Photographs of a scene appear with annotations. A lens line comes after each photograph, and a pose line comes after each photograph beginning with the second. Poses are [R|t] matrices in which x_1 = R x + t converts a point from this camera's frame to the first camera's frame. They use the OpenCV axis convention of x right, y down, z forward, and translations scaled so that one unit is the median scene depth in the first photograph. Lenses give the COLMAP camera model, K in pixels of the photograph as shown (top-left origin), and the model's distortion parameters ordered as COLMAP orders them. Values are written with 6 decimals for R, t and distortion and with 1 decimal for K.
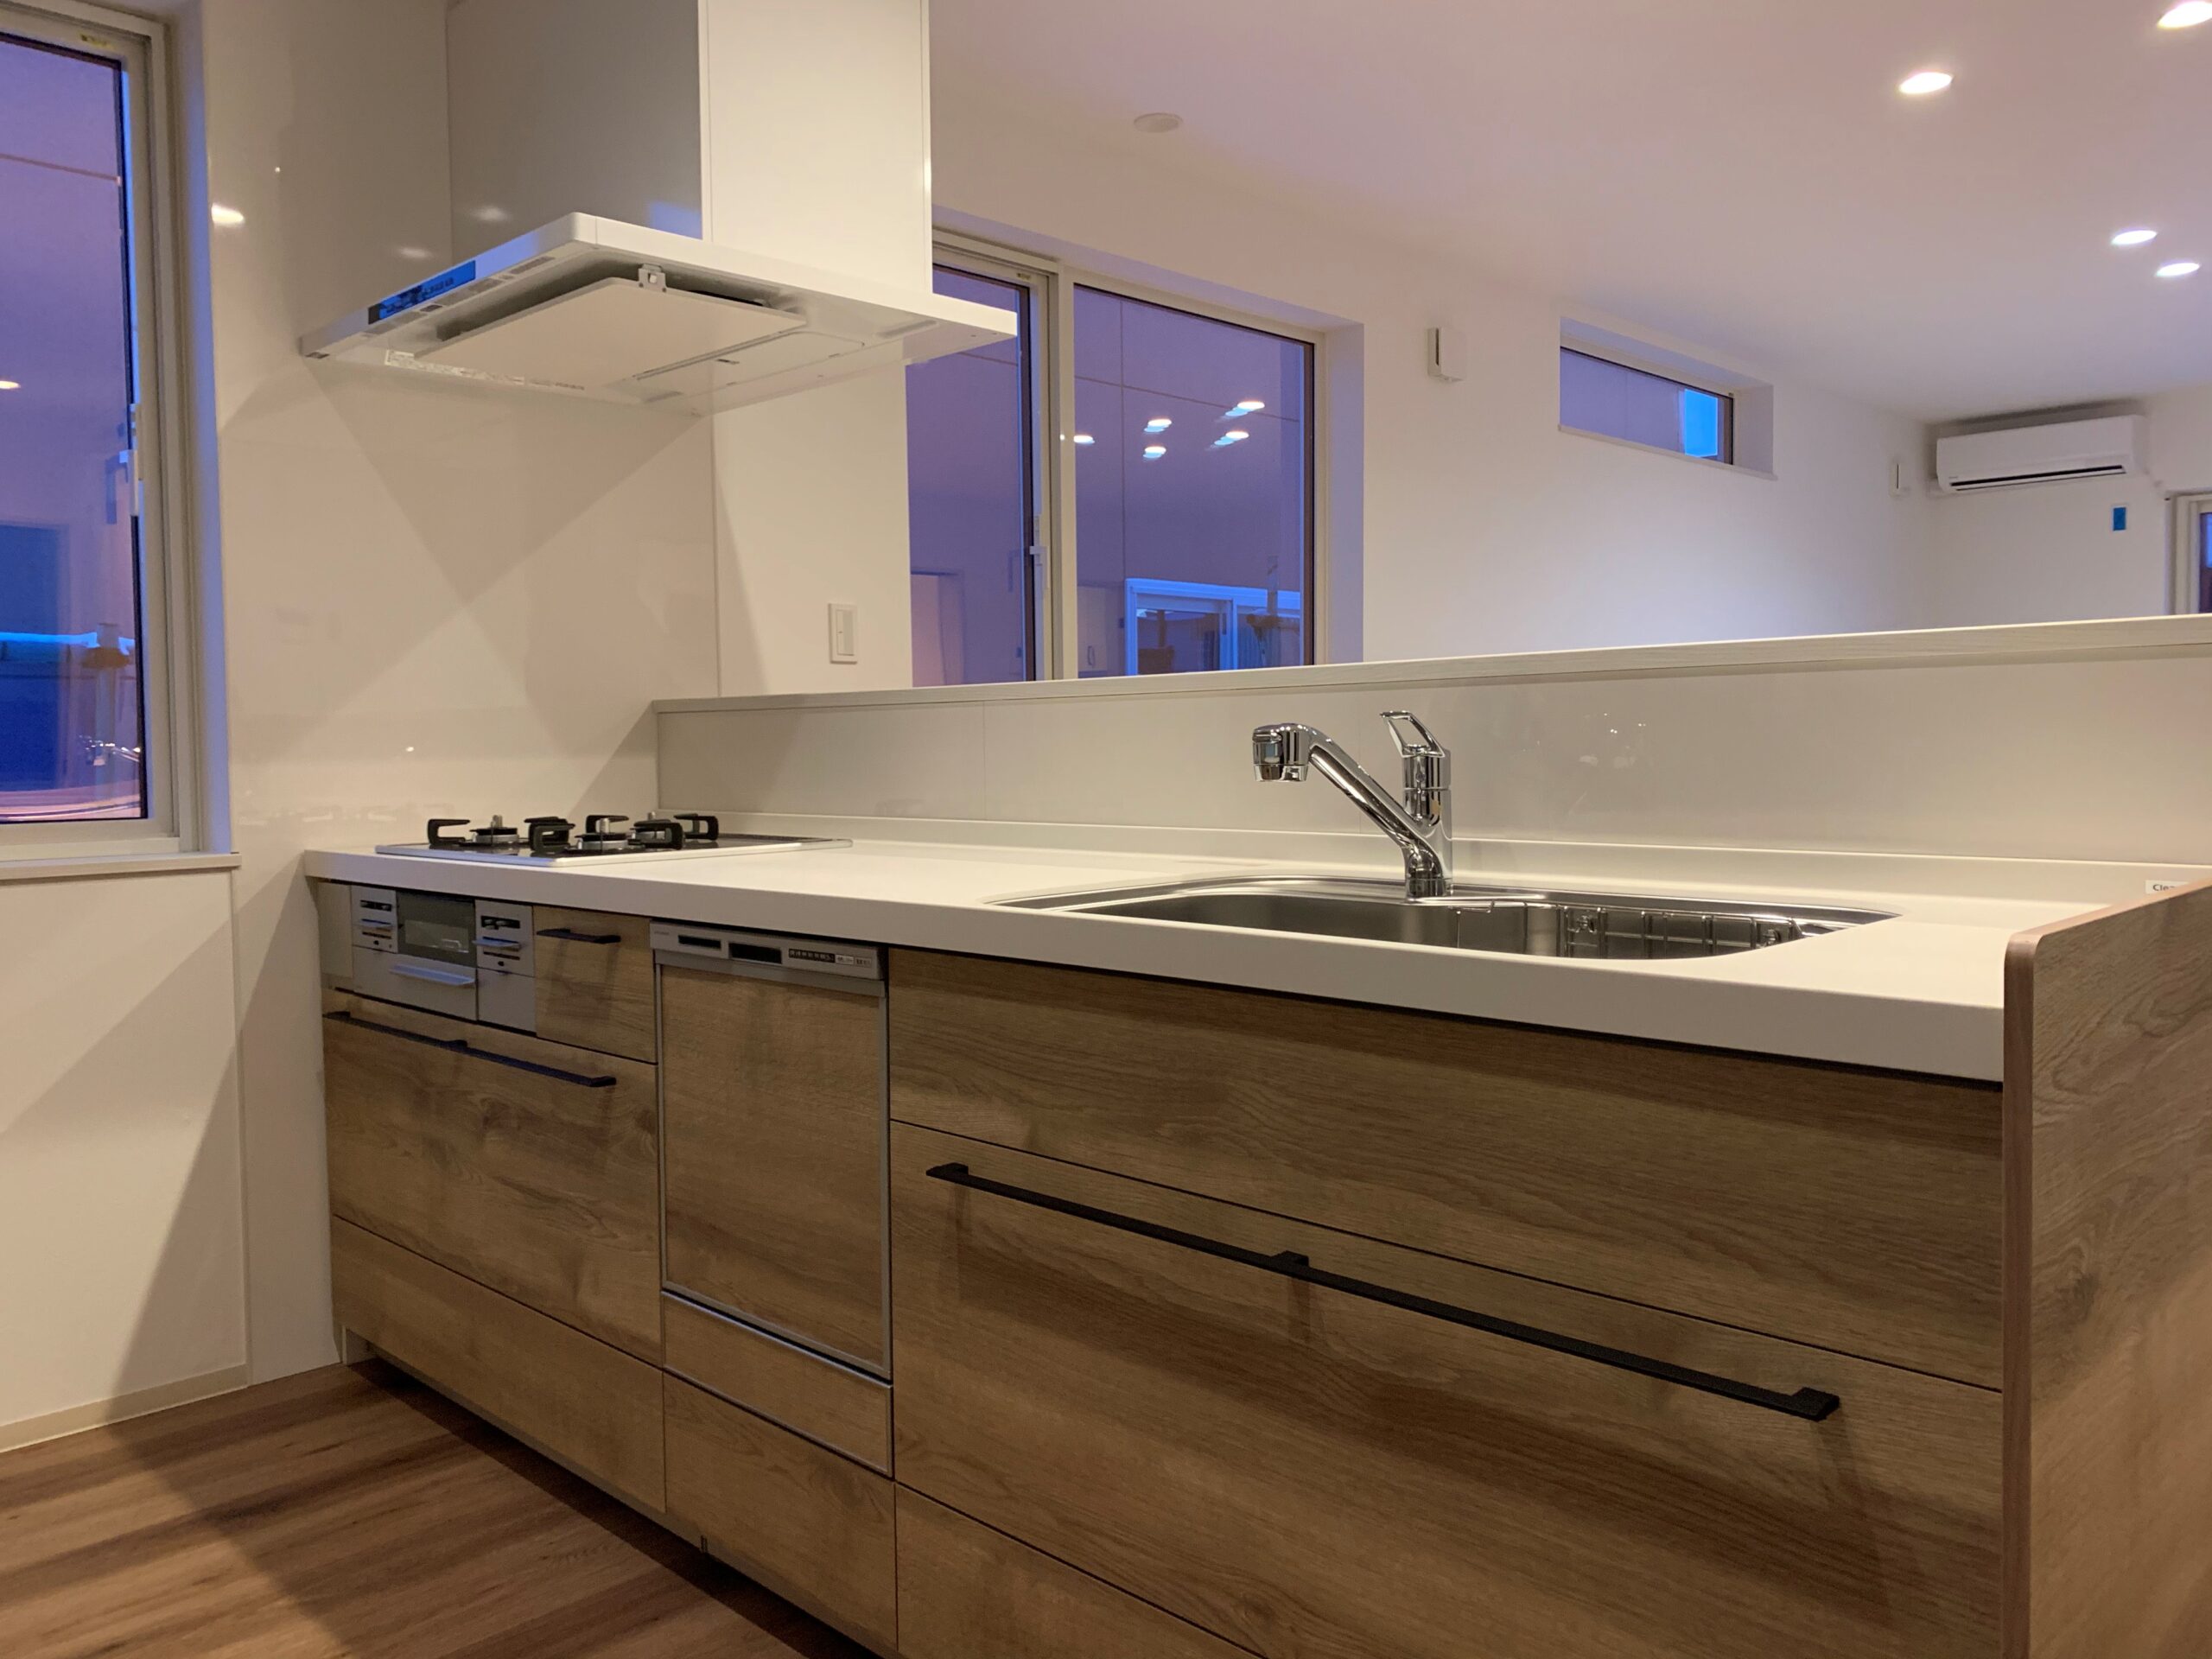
lens RADIAL K [[1698.5, 0, 1104.3], [0, 1698.5, 817.7], [0, 0, 1]] dist [0.027273, -0.007580]
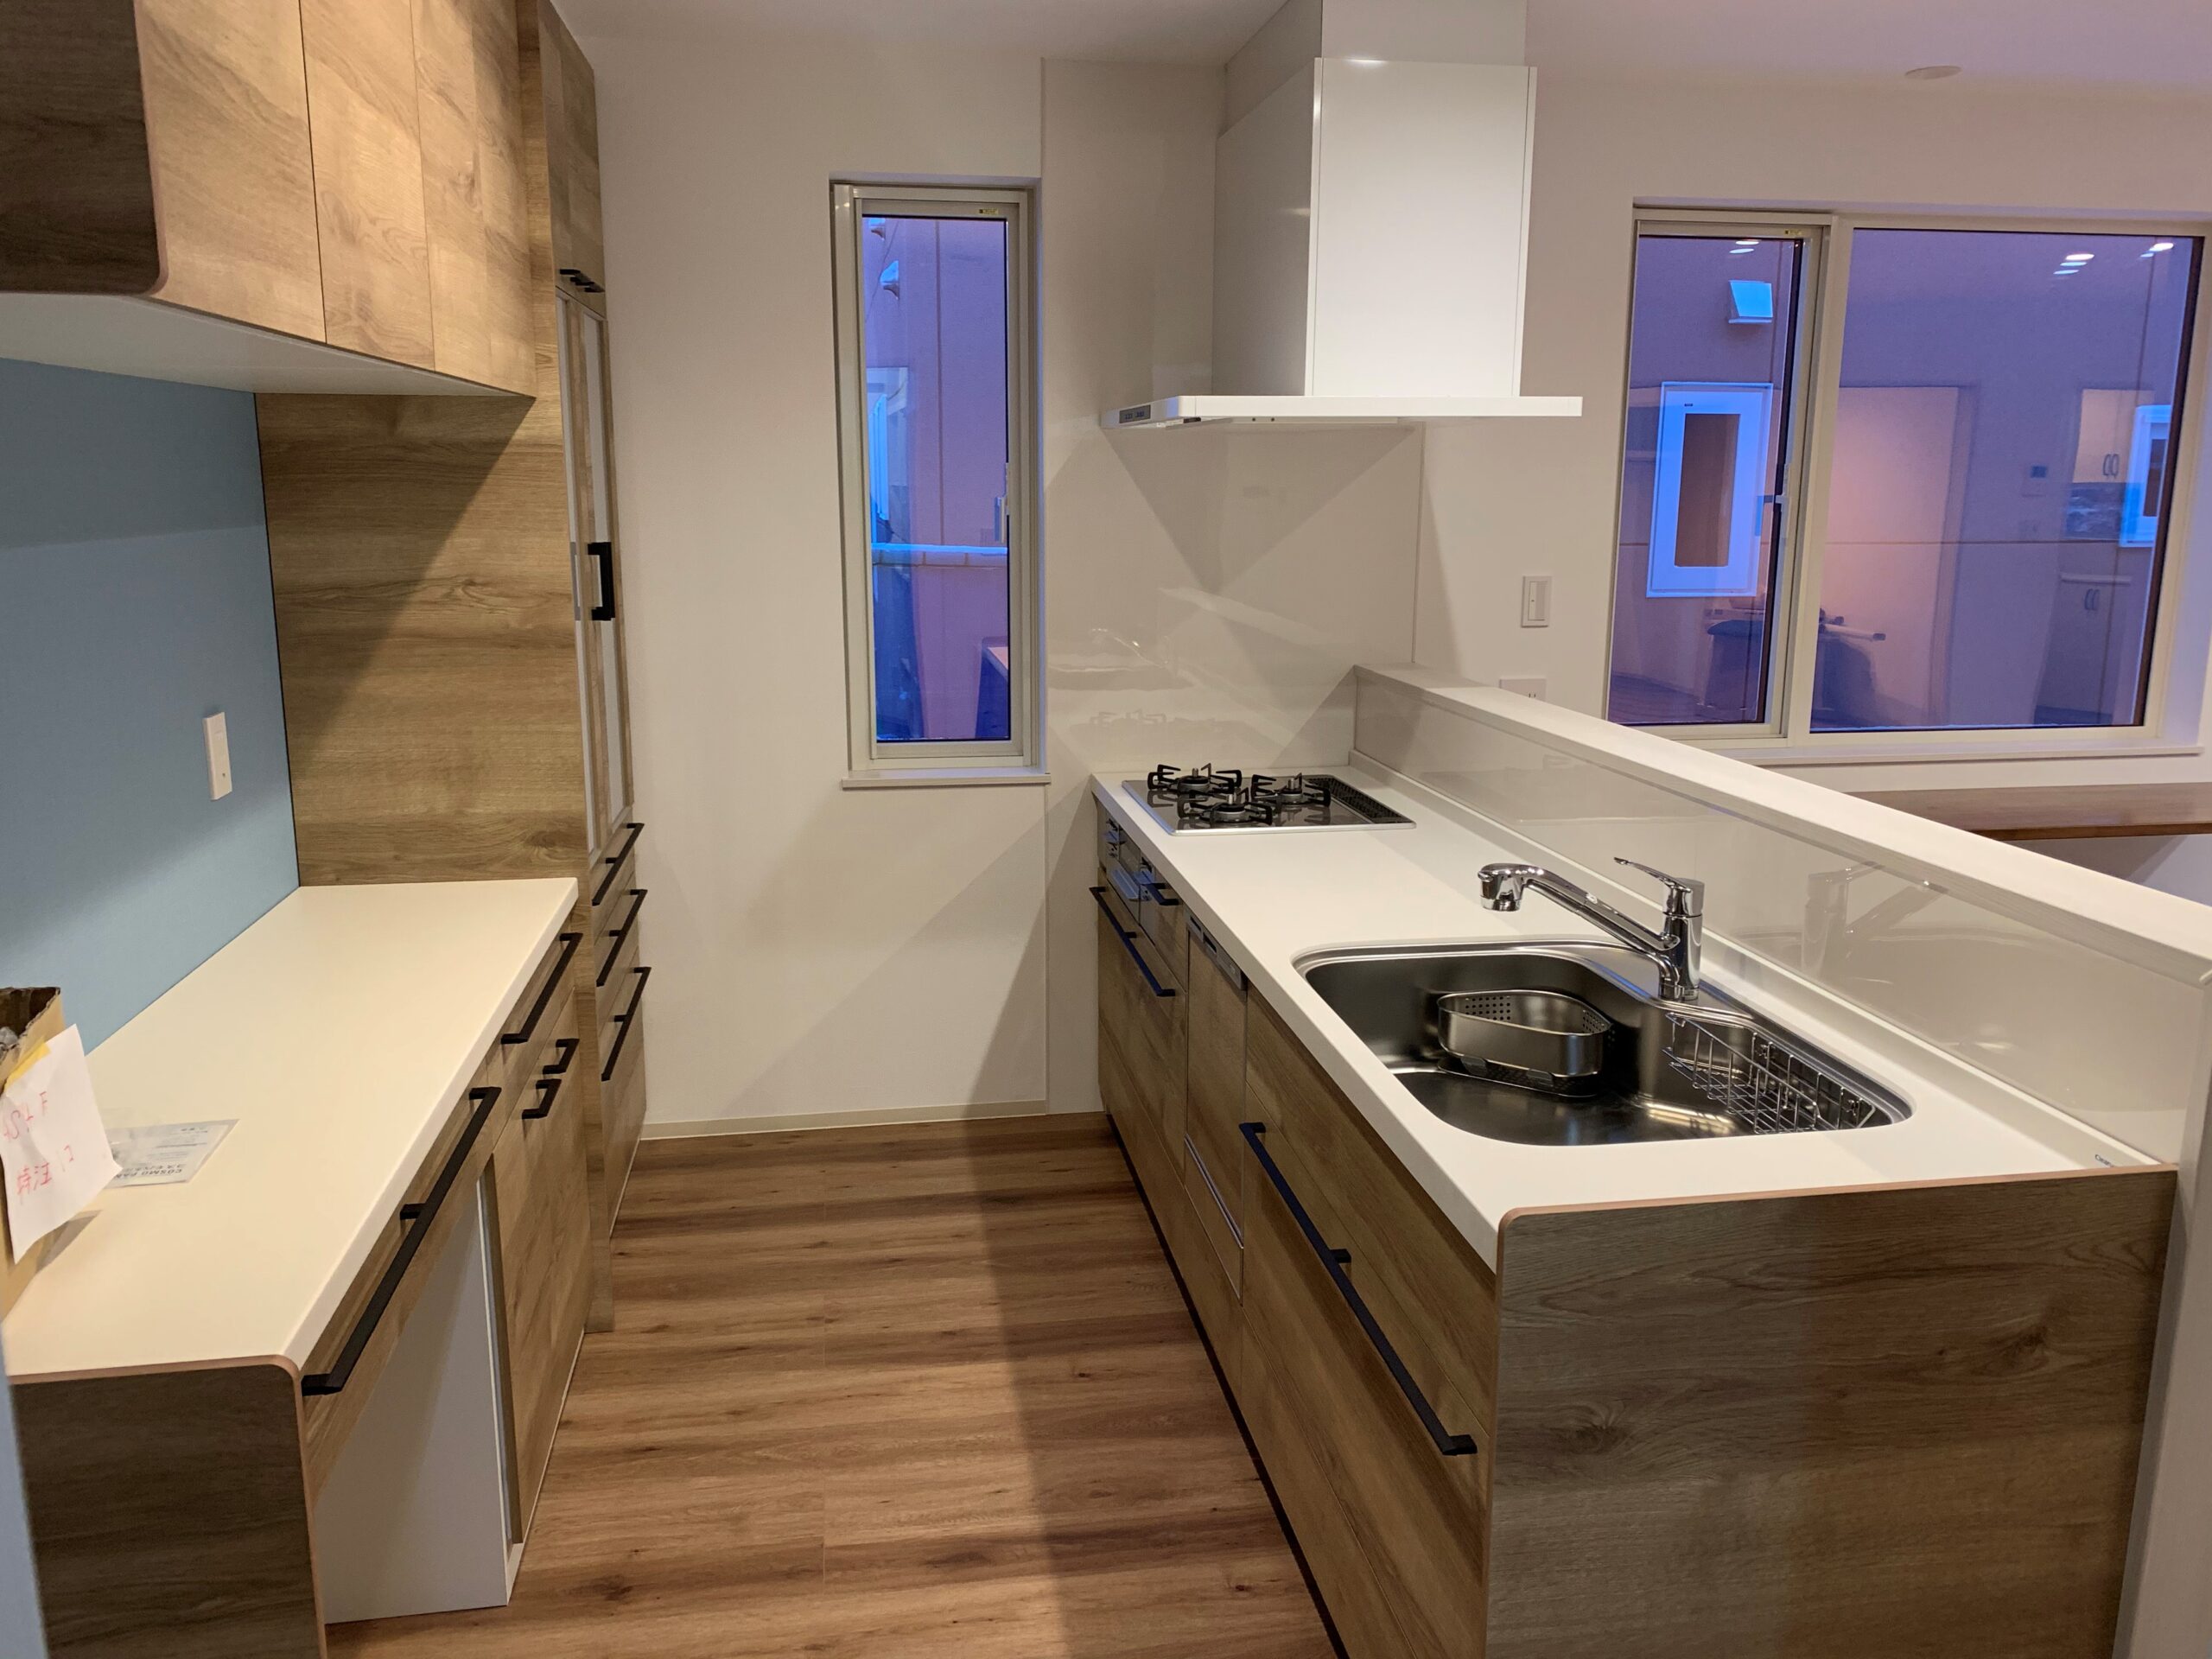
lens RADIAL K [[1698.5, 0, 1104.3], [0, 1698.5, 817.7], [0, 0, 1]] dist [0.027273, -0.007580]
pose [[0.807026, 0.135638, -0.574727, 0.388371], [-0.041090, 0.983802, 0.174483, -0.201853], [0.589084, -0.117197, 0.799528, -0.162975]]
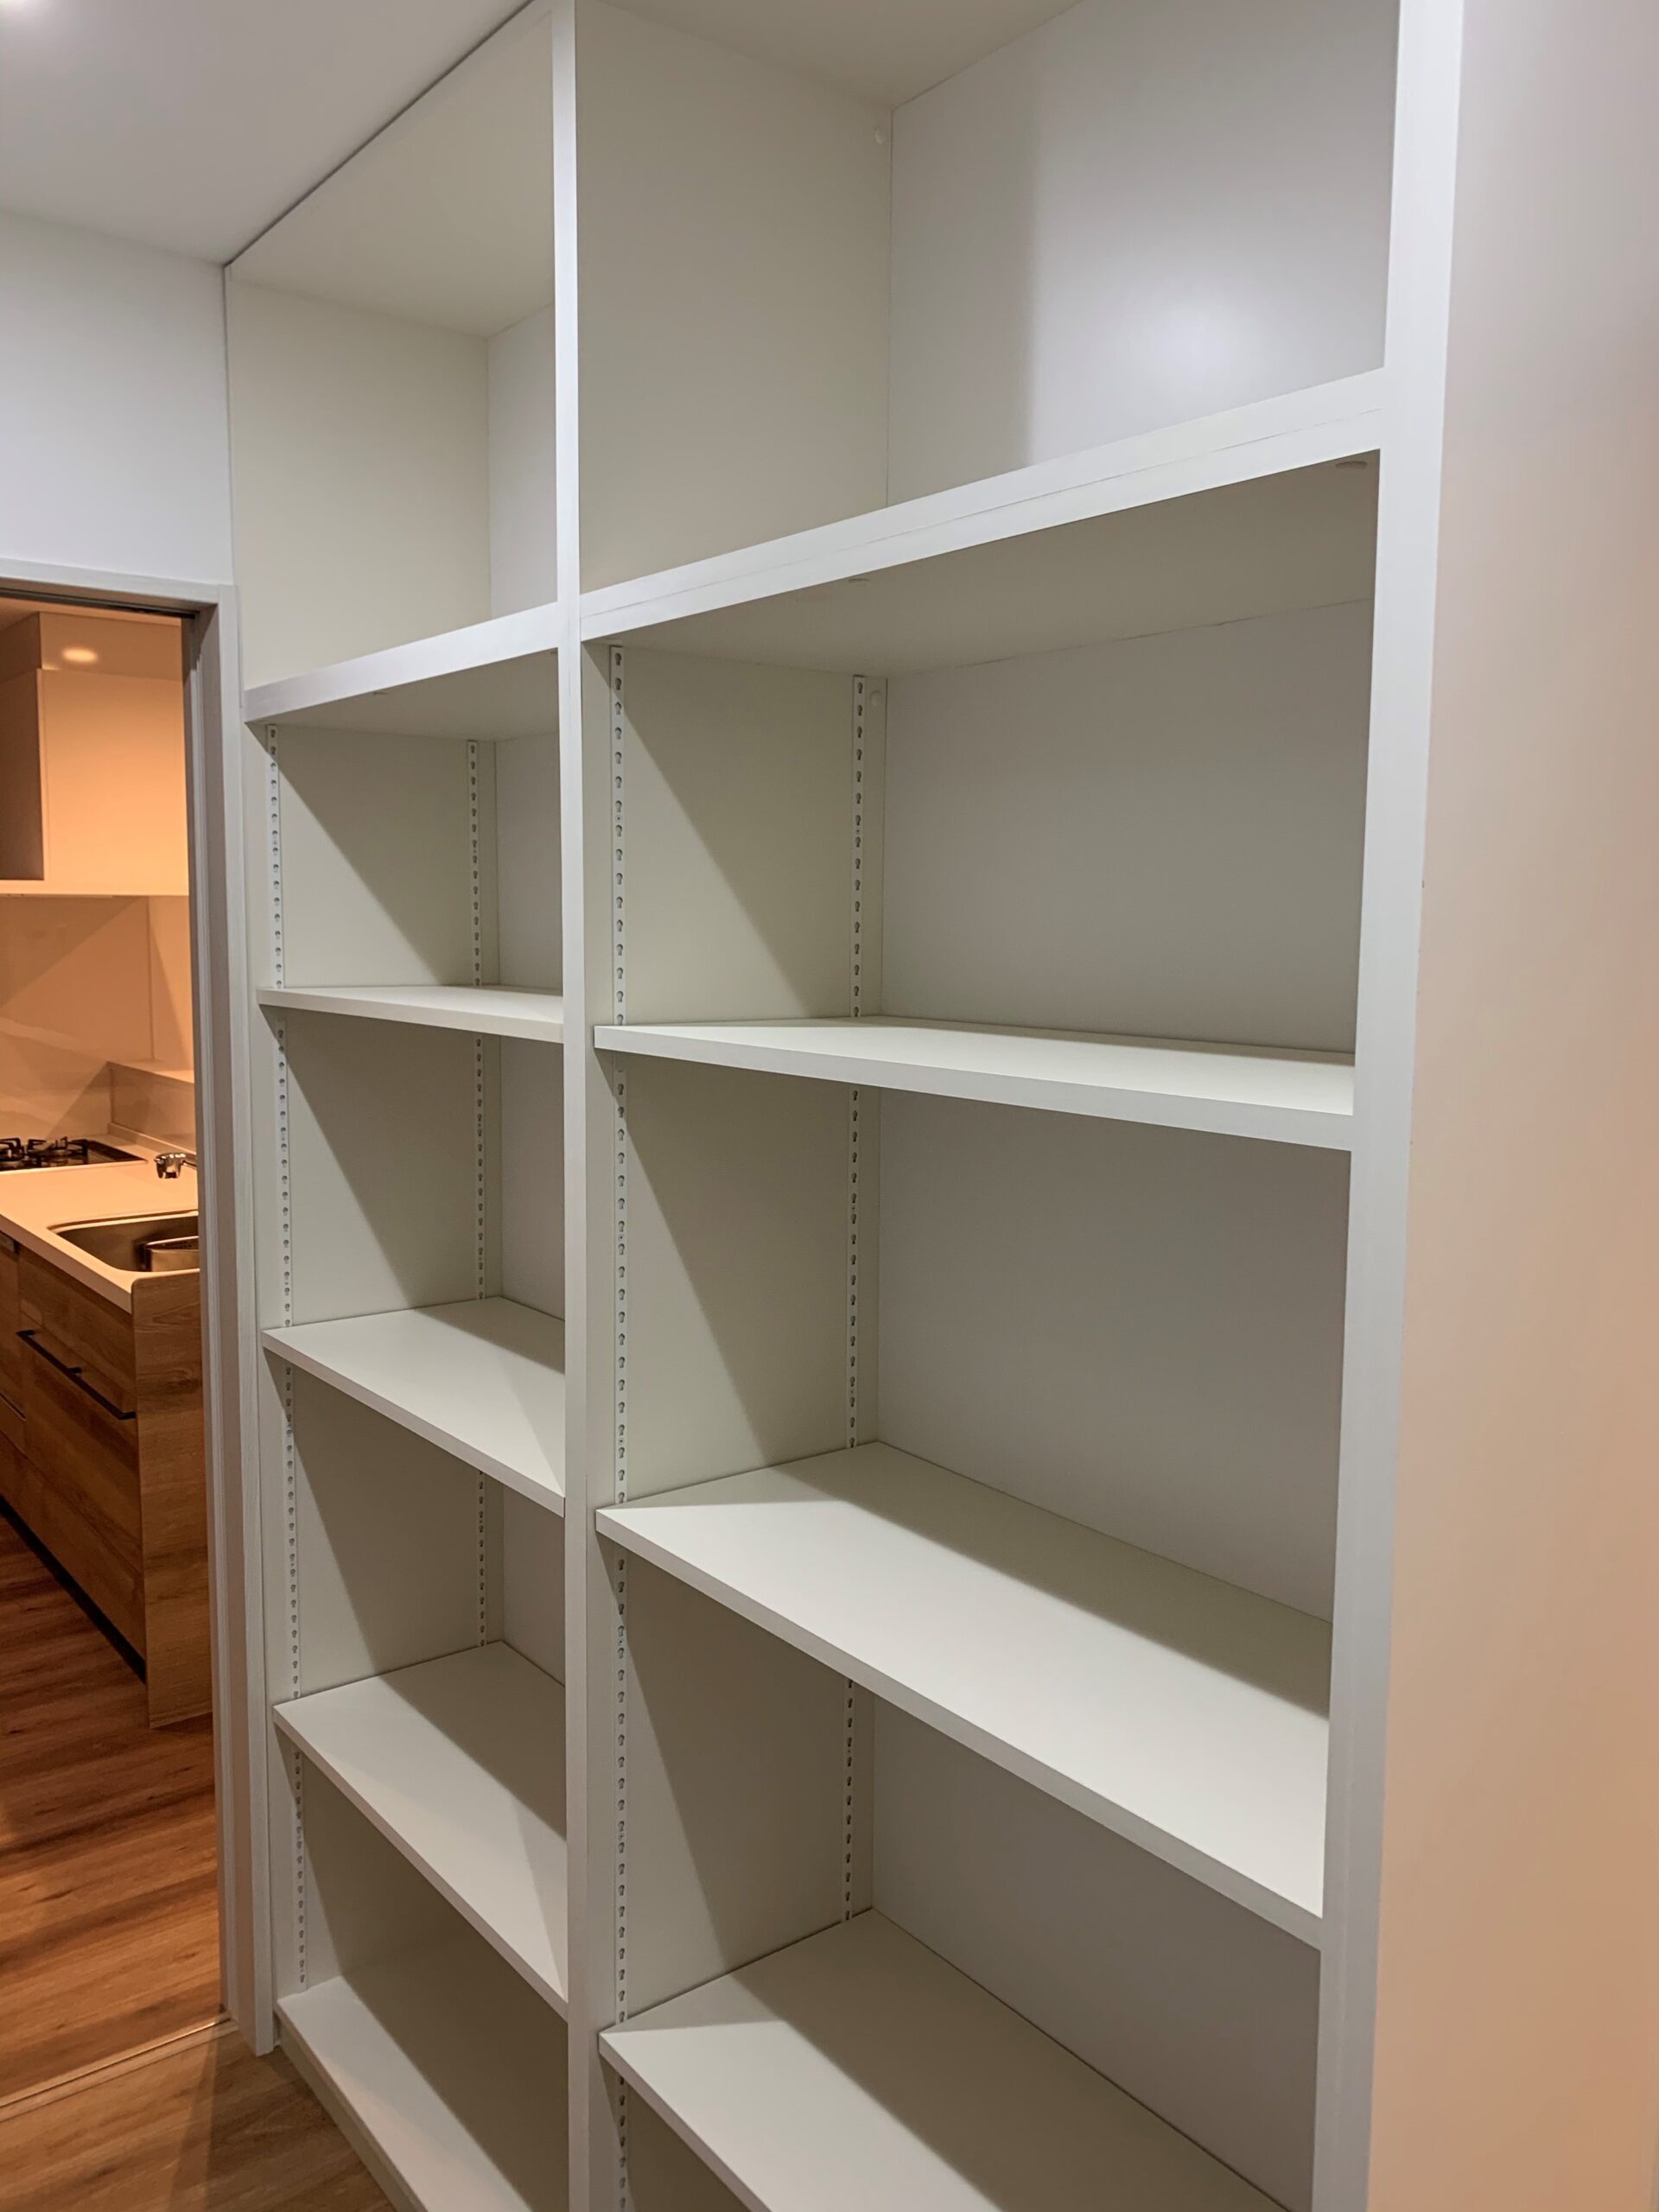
lens RADIAL K [[1698.5, 0, 829.5], [0, 1698.5, 1106.0], [0, 0, 1]] dist [0.027273, -0.007580]
pose [[0.991210, 0.044317, -0.124654, 0.836746], [-0.035443, 0.996737, 0.072526, -0.212331], [0.127461, -0.067470, 0.989546, -0.797592]]
